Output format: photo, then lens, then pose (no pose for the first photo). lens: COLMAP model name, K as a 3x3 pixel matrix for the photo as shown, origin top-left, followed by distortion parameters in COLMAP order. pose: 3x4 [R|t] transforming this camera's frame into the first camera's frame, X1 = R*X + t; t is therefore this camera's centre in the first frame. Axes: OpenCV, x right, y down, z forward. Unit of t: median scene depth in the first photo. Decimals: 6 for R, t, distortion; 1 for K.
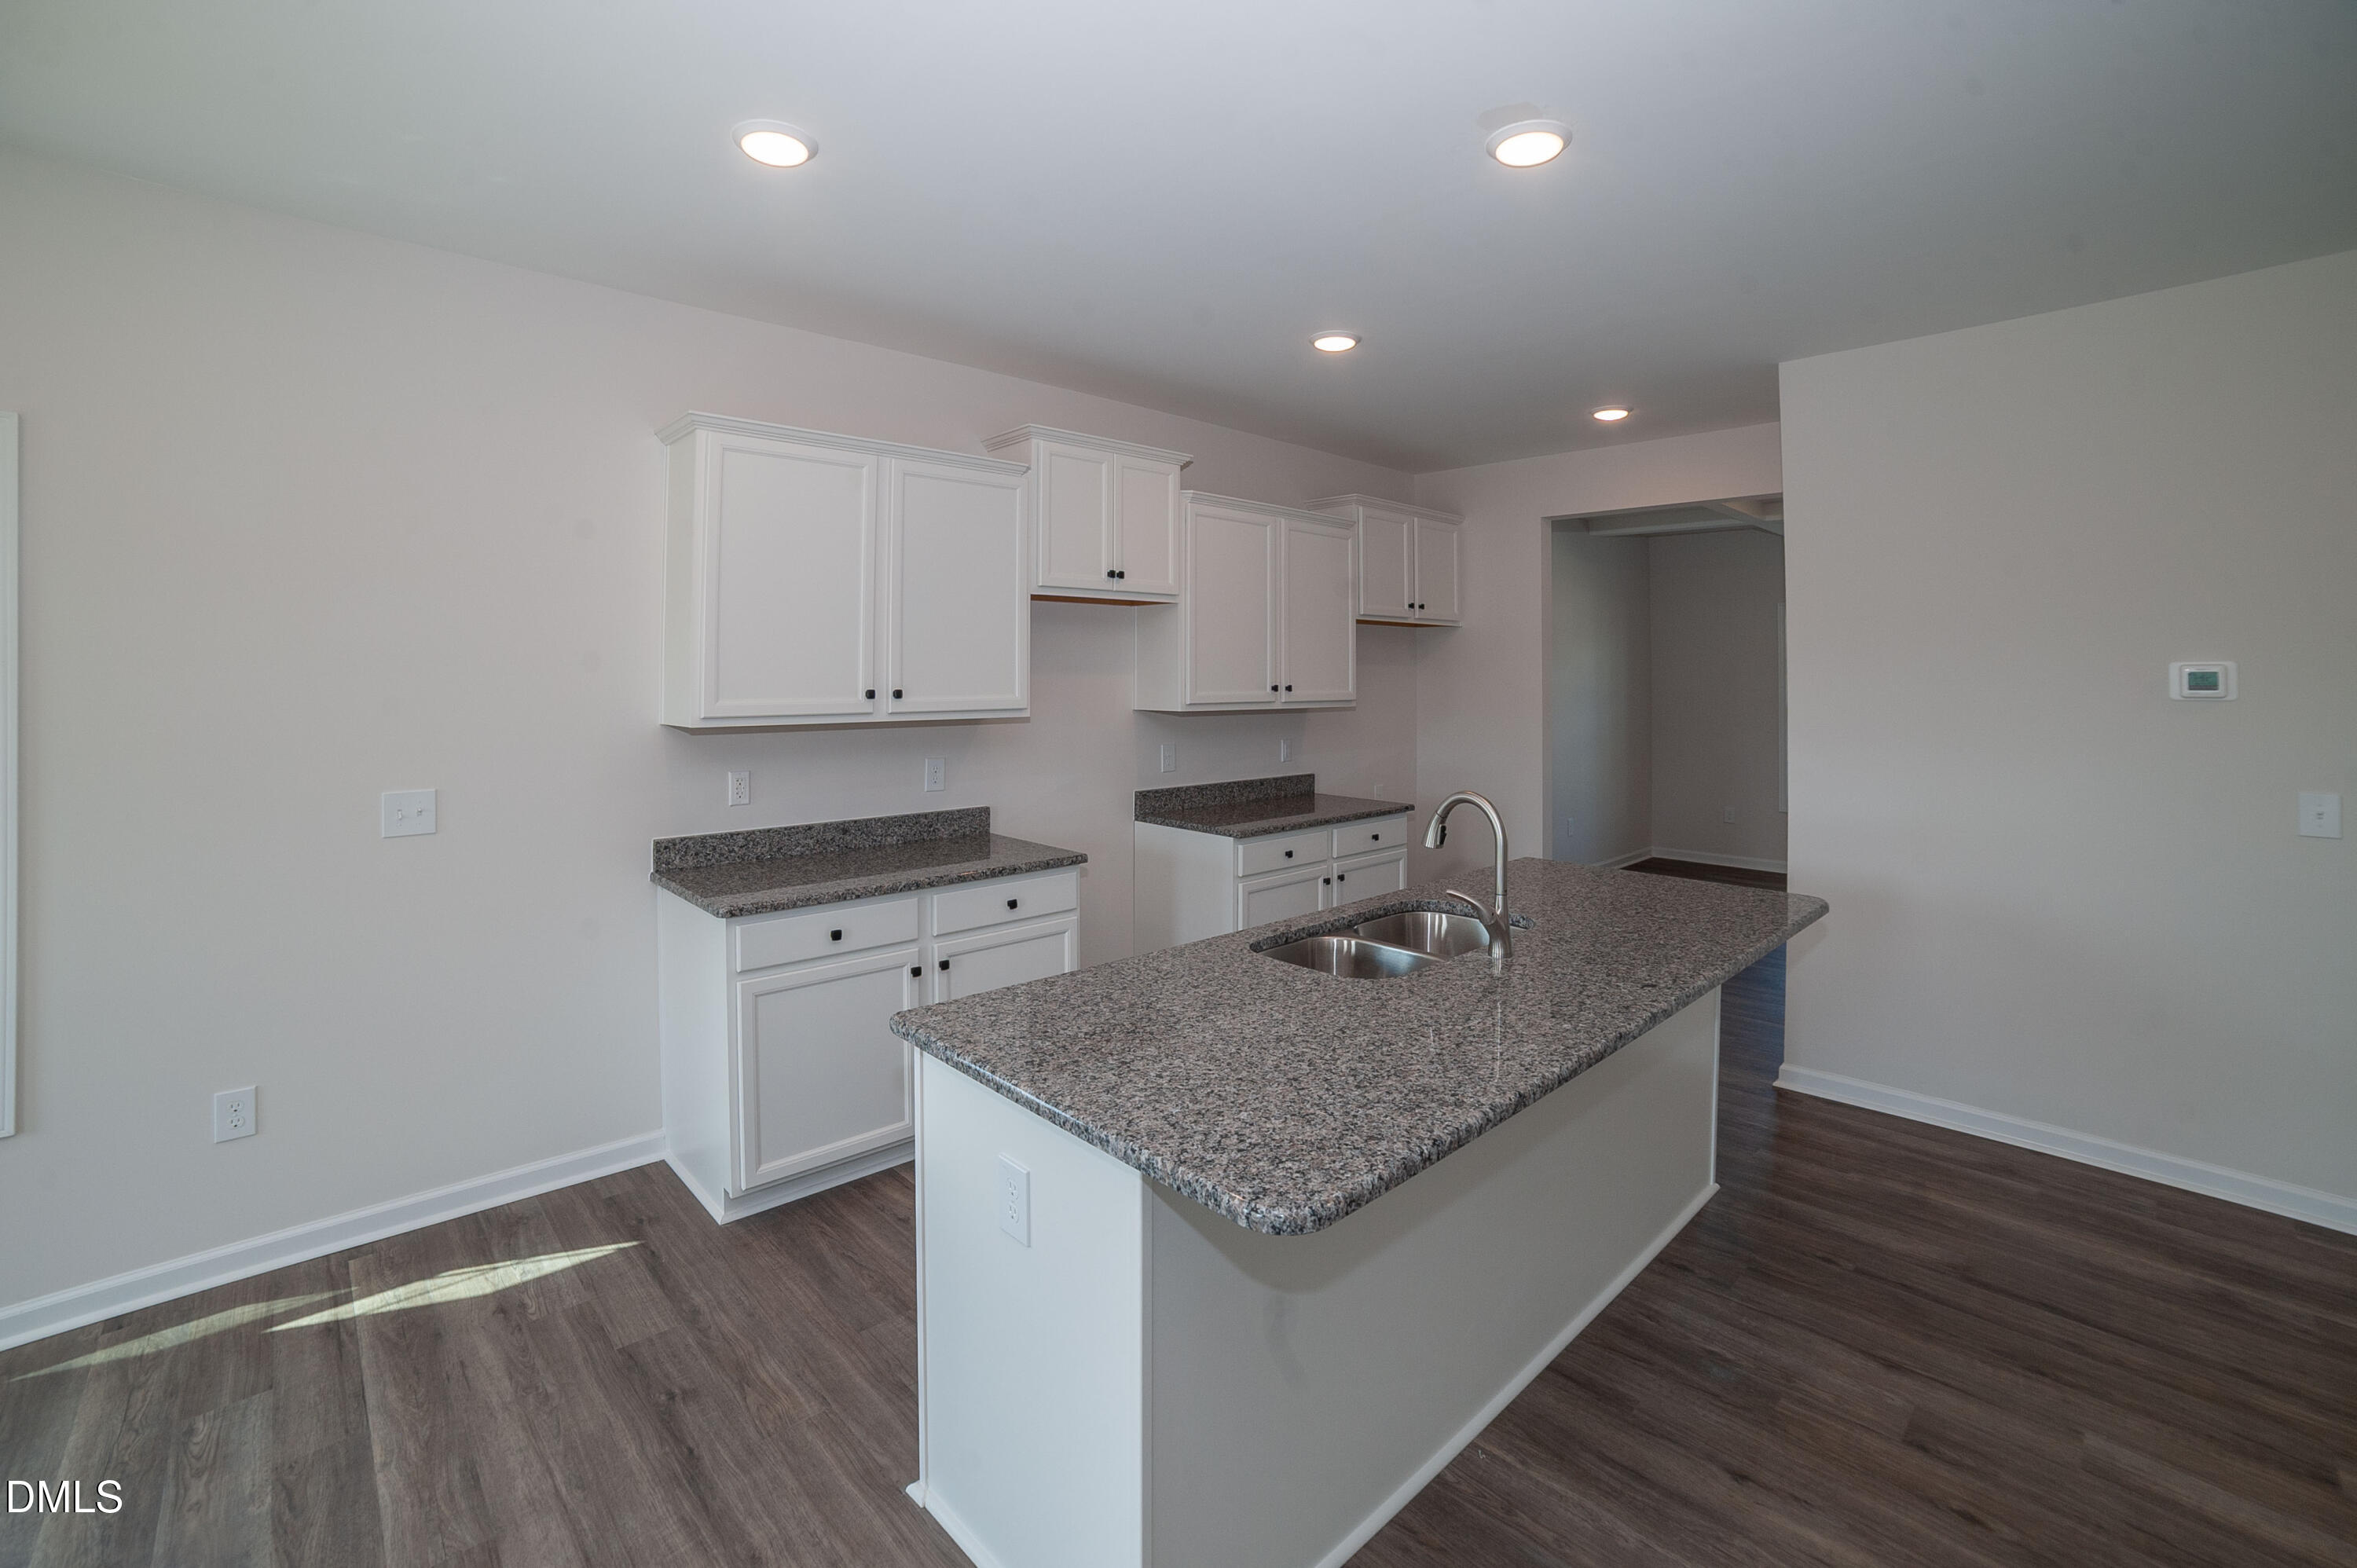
lens RADIAL K [[971.5, 0, 1175.2], [0, 971.5, 718.1], [0, 0, 1]] dist [-0.059014, -0.000023]
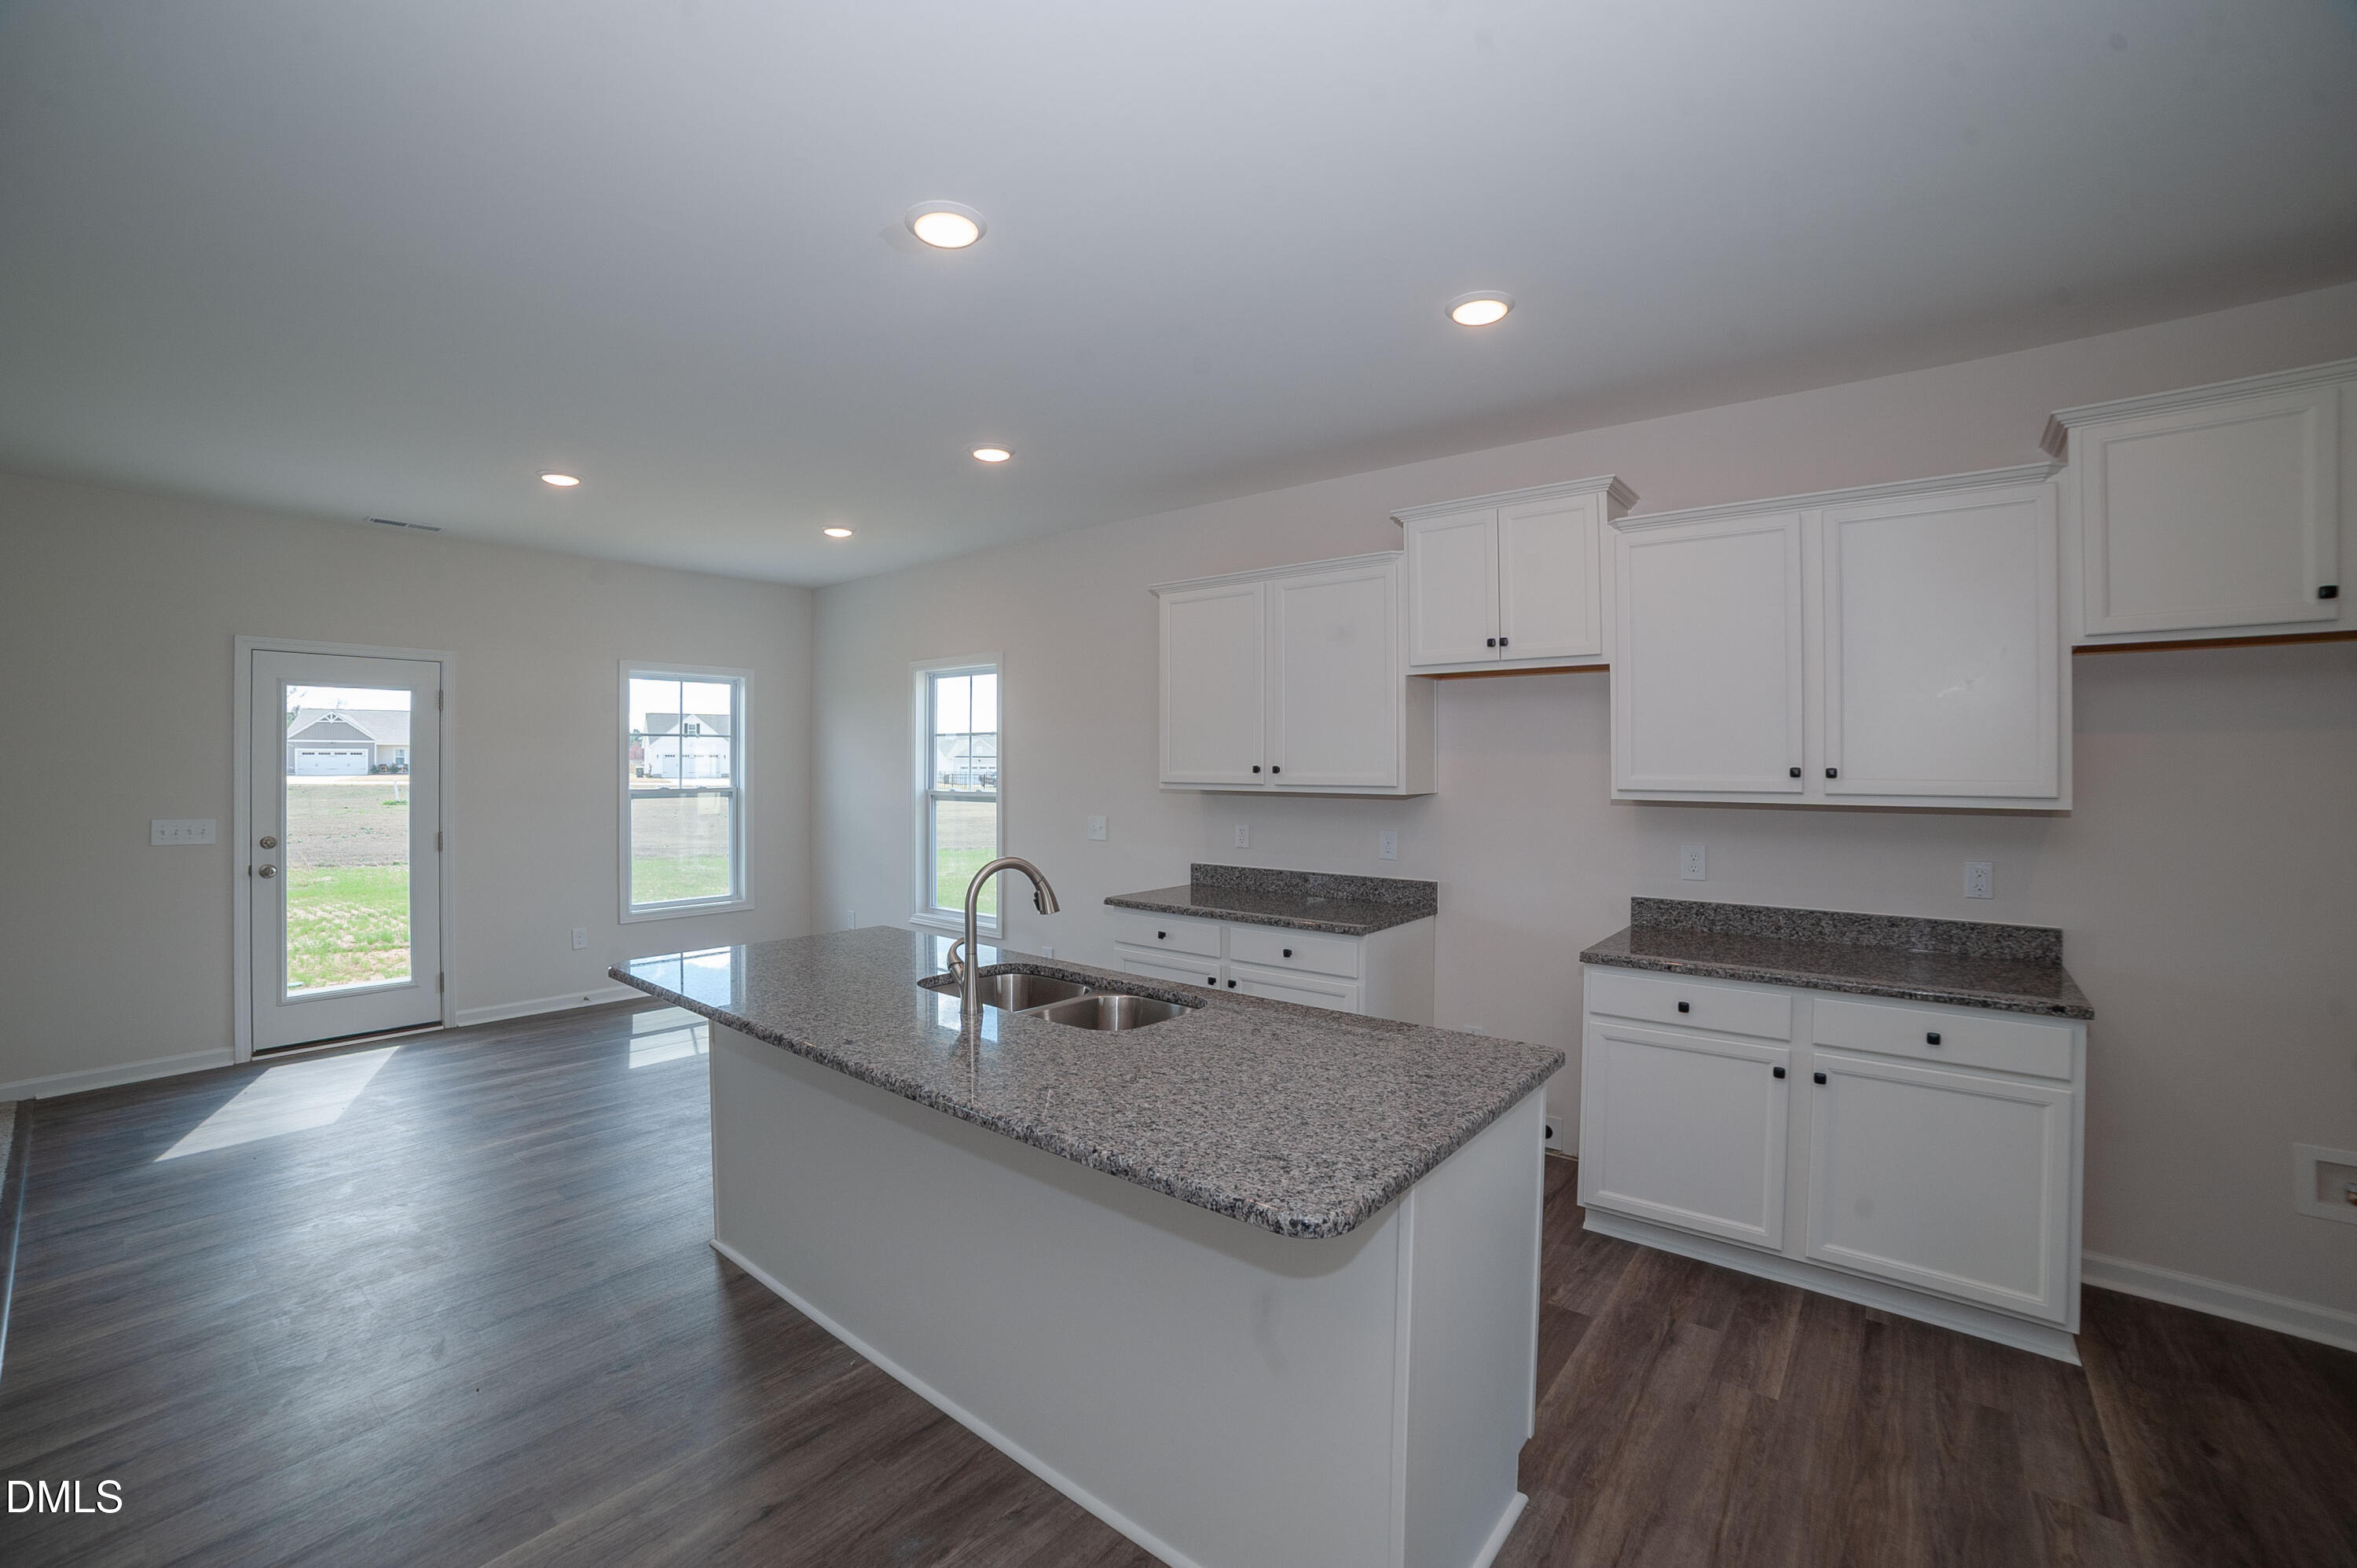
lens RADIAL K [[966.8, 0, 1178.5], [0, 966.8, 784.0], [0, 0, 1]] dist [-0.036073, 0.000075]
pose [[0.147964, 0.028273, -0.988589, 0.795716], [-0.033883, 0.999149, 0.023503, -0.027225], [0.988412, 0.030019, 0.148796, 0.581781]]
